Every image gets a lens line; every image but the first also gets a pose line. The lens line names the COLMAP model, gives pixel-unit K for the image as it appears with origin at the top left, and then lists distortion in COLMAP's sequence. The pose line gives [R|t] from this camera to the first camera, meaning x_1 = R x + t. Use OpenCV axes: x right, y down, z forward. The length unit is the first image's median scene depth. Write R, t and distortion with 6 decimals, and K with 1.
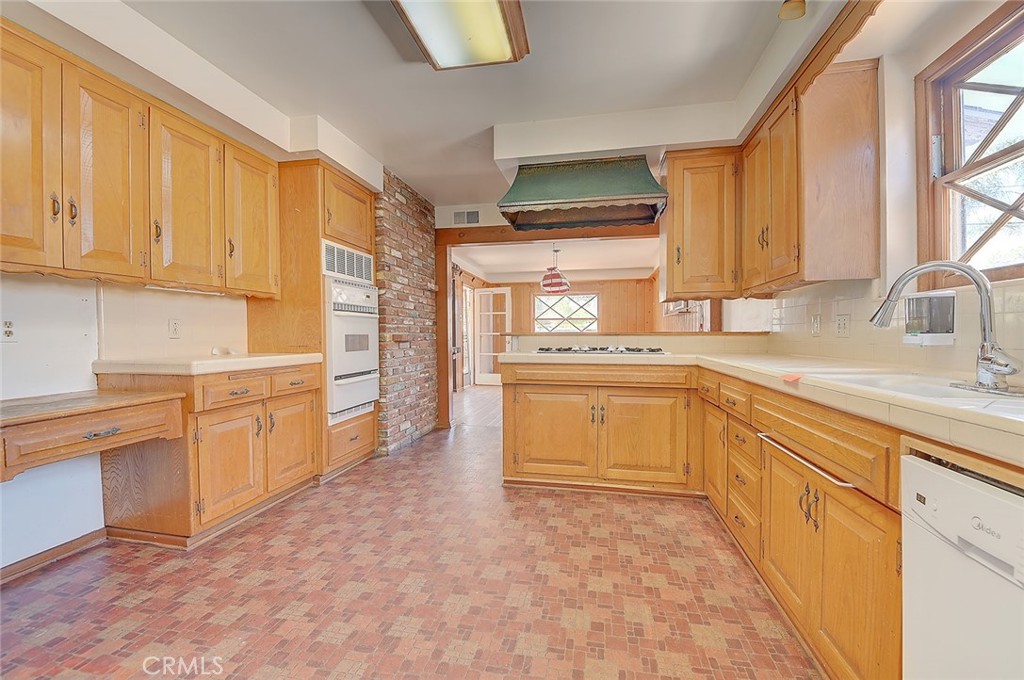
lens RADIAL K [[384.8, 0, 516.7], [0, 384.8, 339.5], [0, 0, 1]] dist [-0.001661, -0.000359]
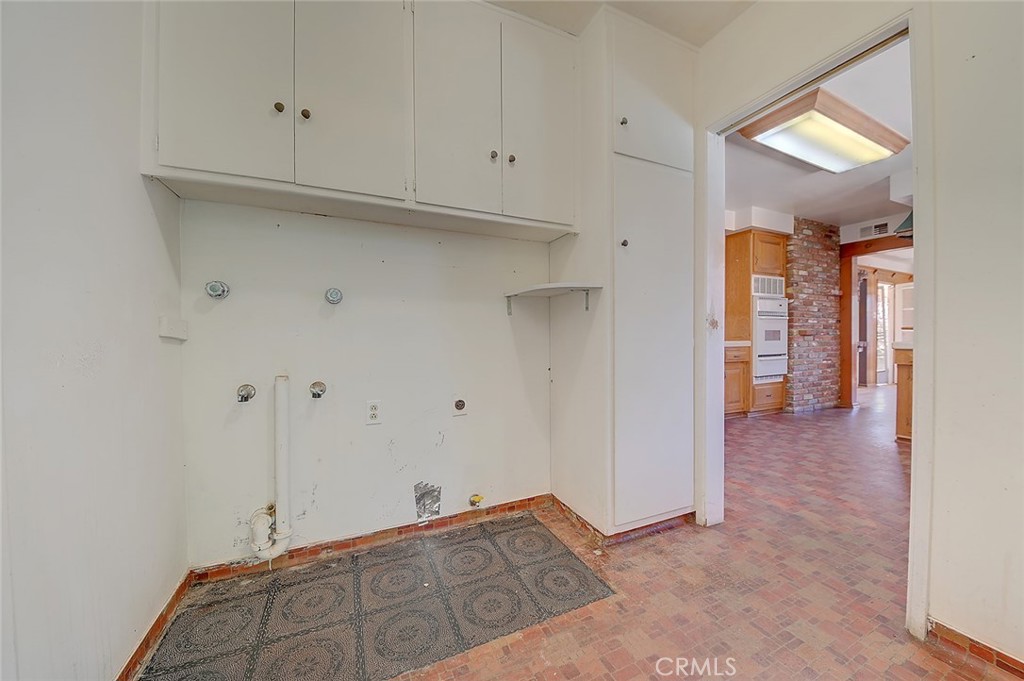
lens RADIAL K [[359.2, 0, 522.5], [0, 359.2, 346.2], [0, 0, 1]] dist [-0.011115, -0.000217]
pose [[0.576978, 0.018977, -0.816539, 0.172253], [-0.005944, 0.999801, 0.019035, 0.027900], [0.816738, -0.006129, 0.576976, -0.617737]]
